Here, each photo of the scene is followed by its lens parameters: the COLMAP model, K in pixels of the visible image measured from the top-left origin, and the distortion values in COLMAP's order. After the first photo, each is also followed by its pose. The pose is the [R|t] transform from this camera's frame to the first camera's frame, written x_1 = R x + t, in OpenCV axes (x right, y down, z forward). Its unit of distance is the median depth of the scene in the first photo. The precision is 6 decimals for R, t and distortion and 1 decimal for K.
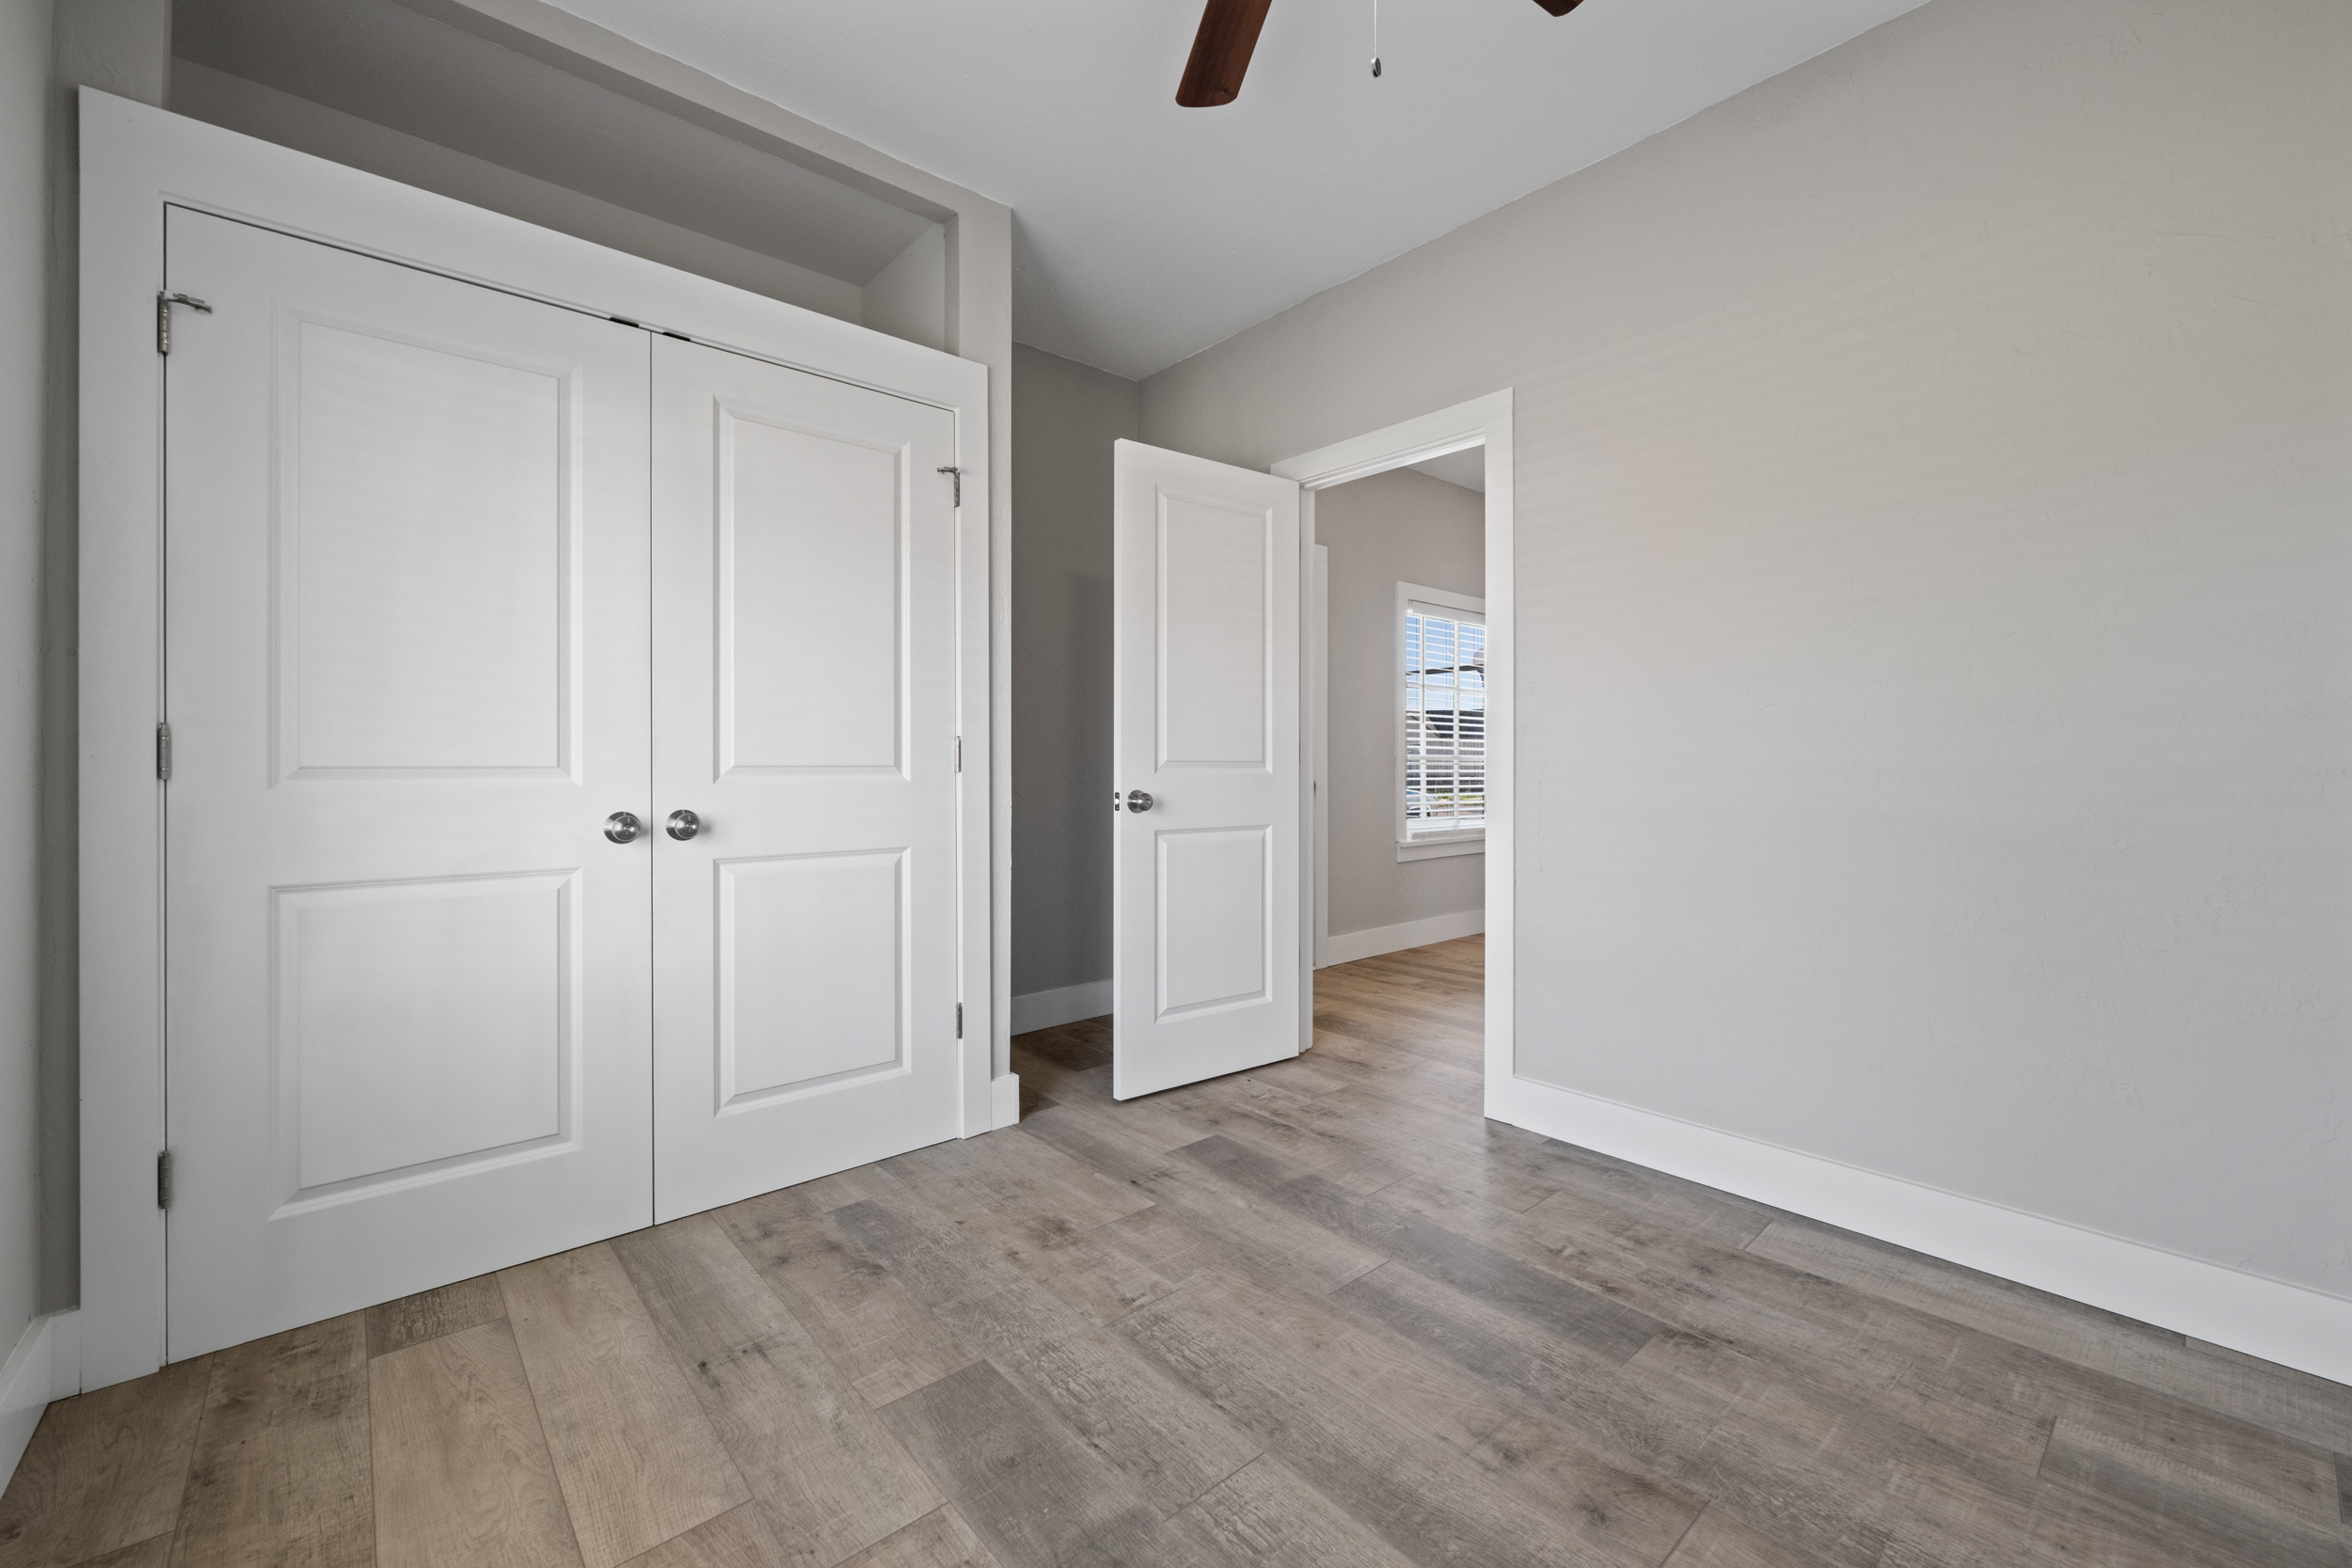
lens RADIAL K [[944.7, 0, 1168.4], [0, 944.7, 771.3], [0, 0, 1]] dist [-0.001157, 0.000025]
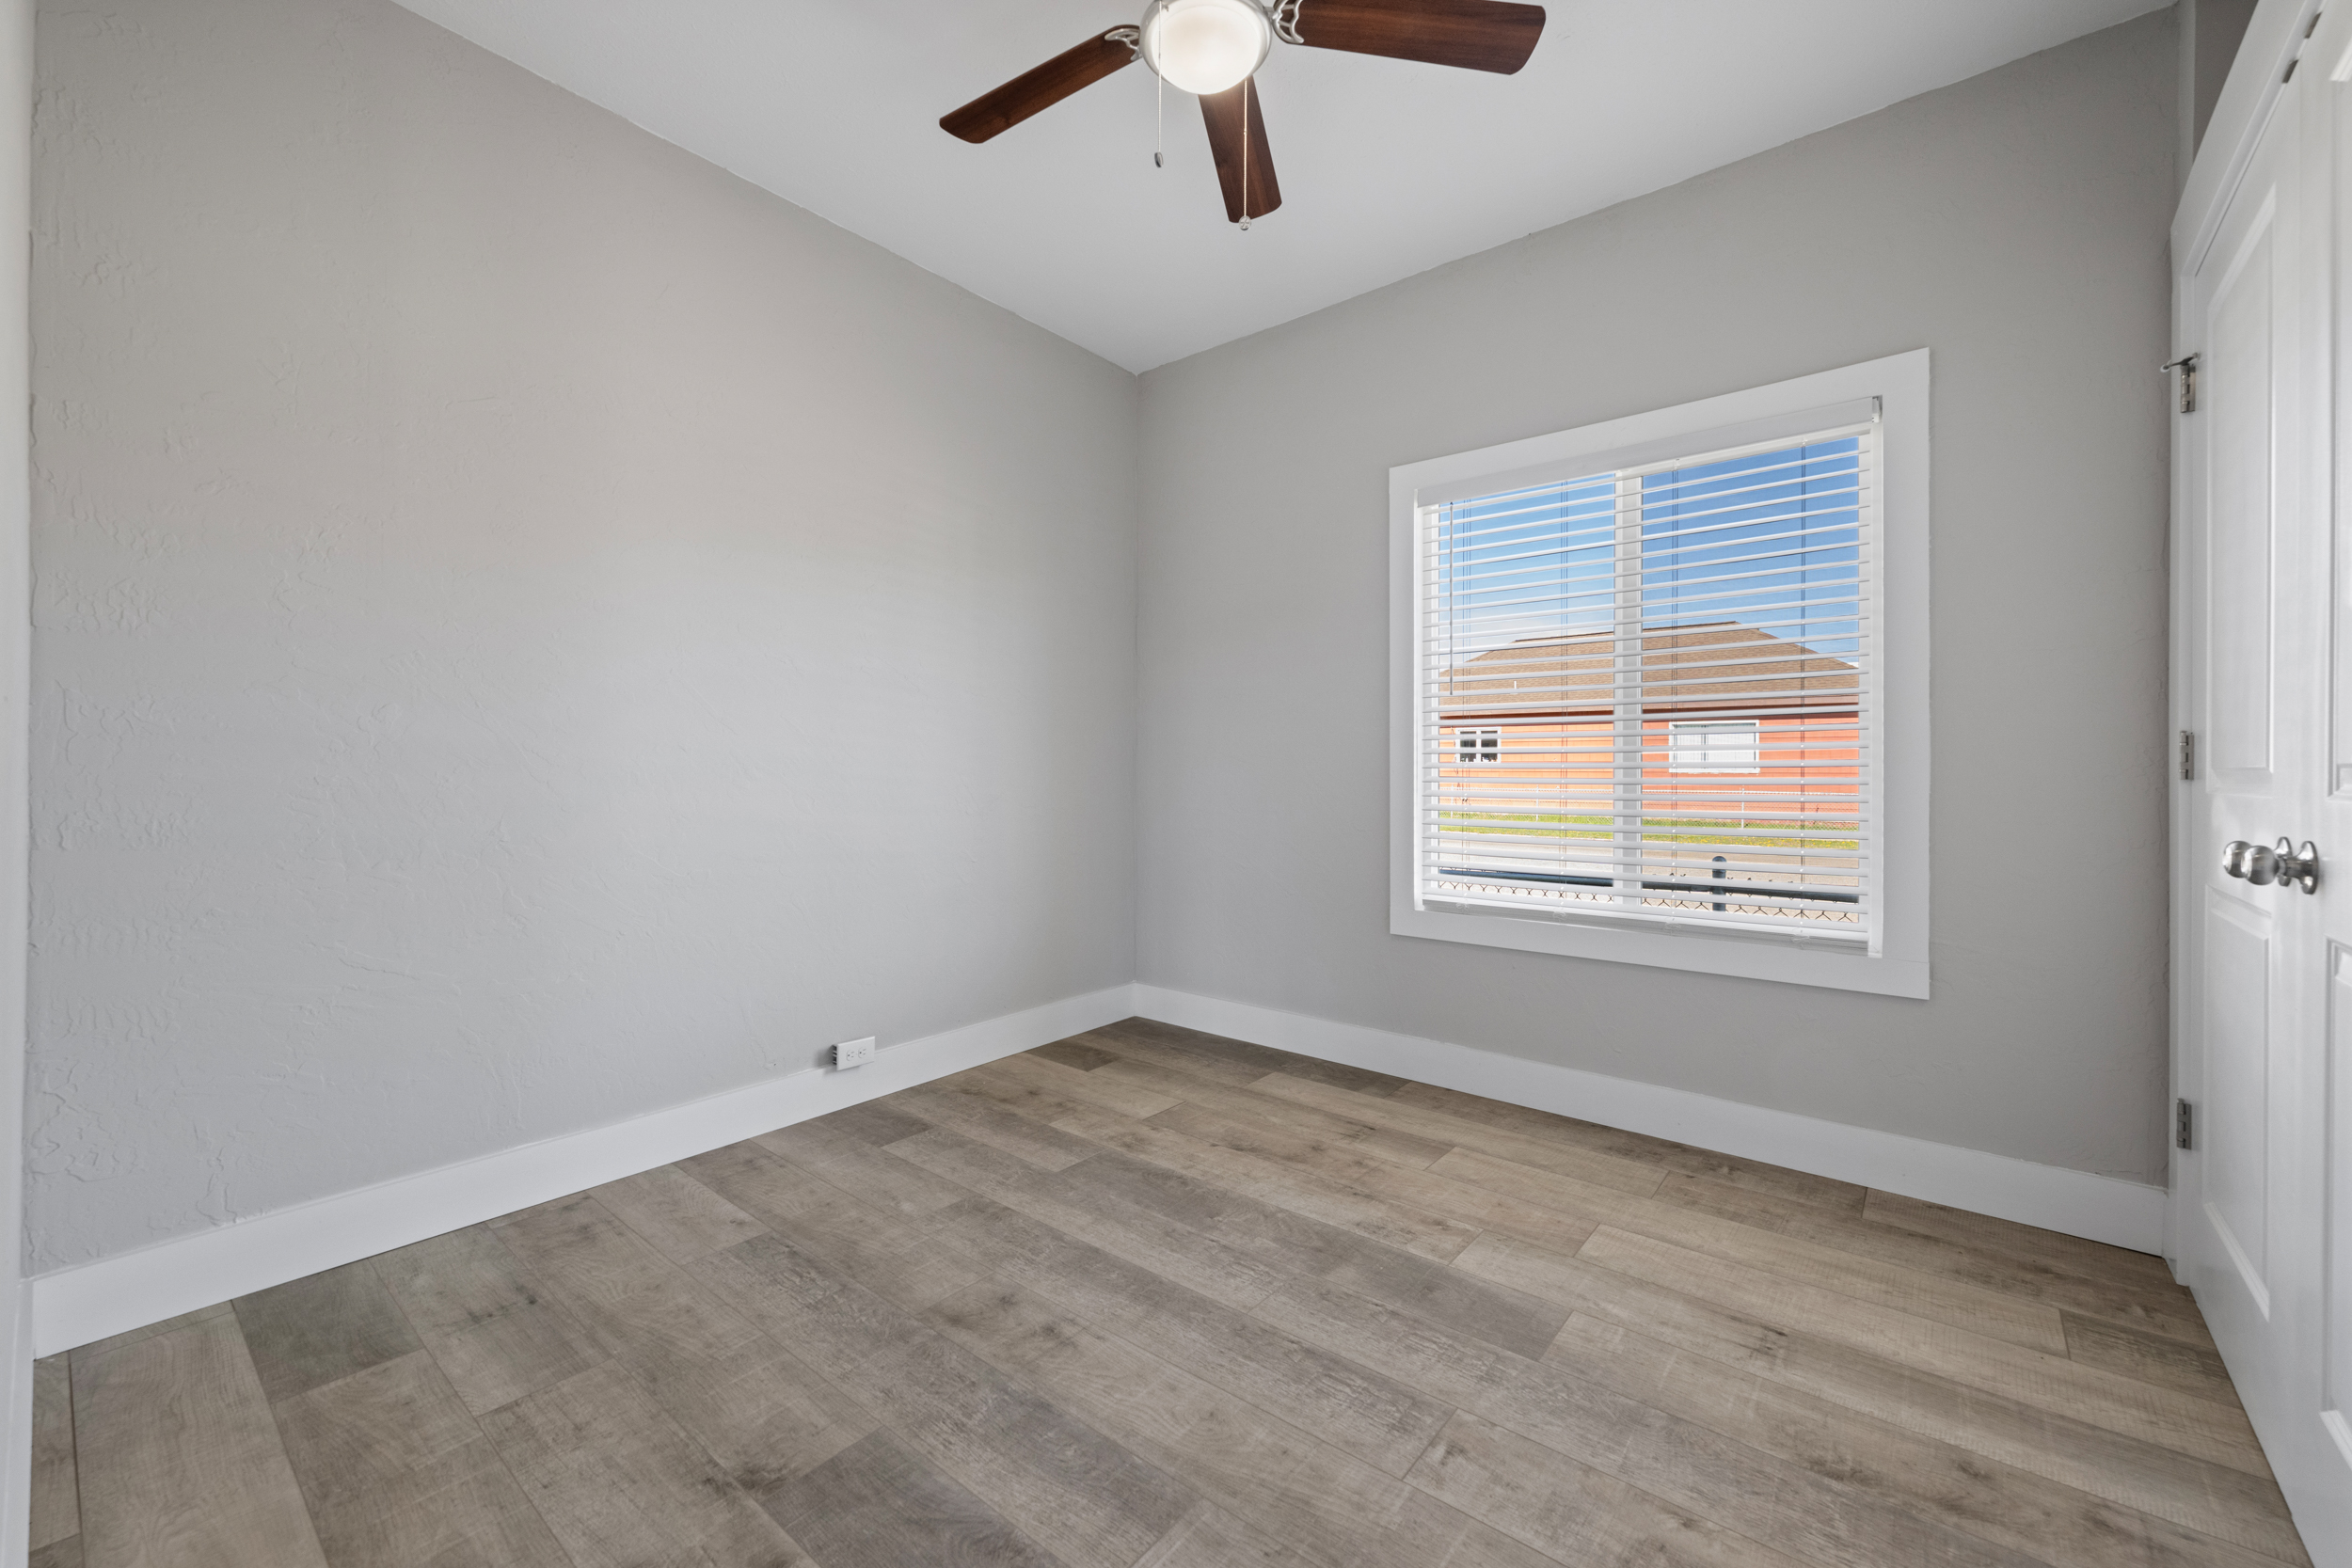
lens RADIAL K [[944.7, 0, 1168.4], [0, 944.7, 771.3], [0, 0, 1]] dist [-0.001157, 0.000025]
pose [[-0.986846, -0.002105, -0.161652, 0.356597], [-0.002803, 0.999988, 0.004089, -0.002267], [0.161642, 0.004488, -0.986839, 1.940342]]
